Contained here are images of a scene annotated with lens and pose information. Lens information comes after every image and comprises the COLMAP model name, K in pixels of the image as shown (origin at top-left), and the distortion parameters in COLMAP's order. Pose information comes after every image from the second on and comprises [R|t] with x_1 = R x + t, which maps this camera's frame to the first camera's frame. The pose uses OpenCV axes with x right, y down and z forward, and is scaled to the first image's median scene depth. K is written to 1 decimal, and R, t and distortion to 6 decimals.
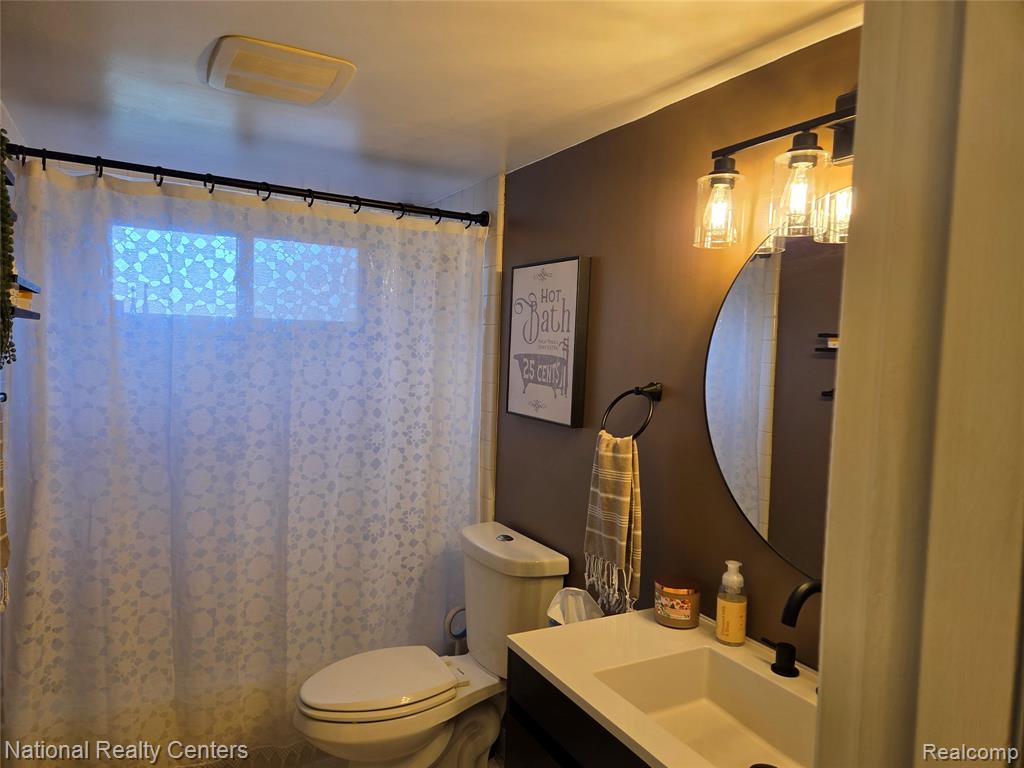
lens RADIAL K [[676.6, 0, 507.8], [0, 676.6, 388.4], [0, 0, 1]] dist [0.086465, -0.067320]
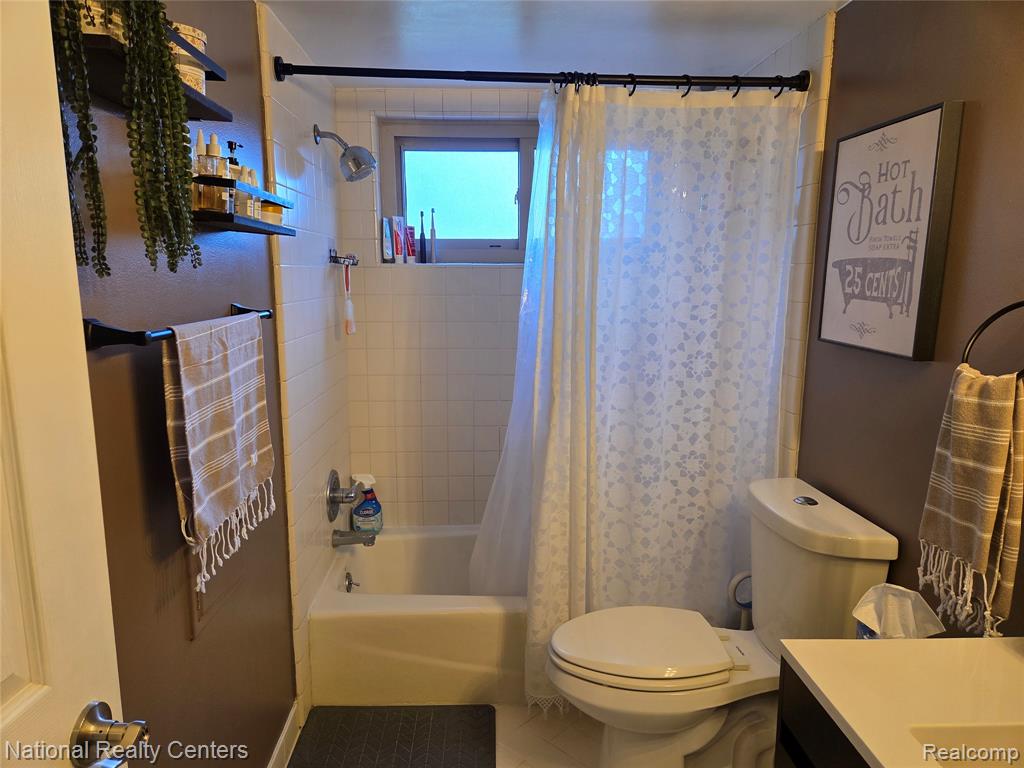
lens RADIAL K [[681.8, 0, 511.5], [0, 681.8, 398.2], [0, 0, 1]] dist [0.066628, -0.064713]
pose [[0.897428, 0.048457, -0.438491, 0.031364], [0.000294, 0.993884, 0.110433, 0.015114], [0.441160, -0.099234, 0.891925, 0.149062]]
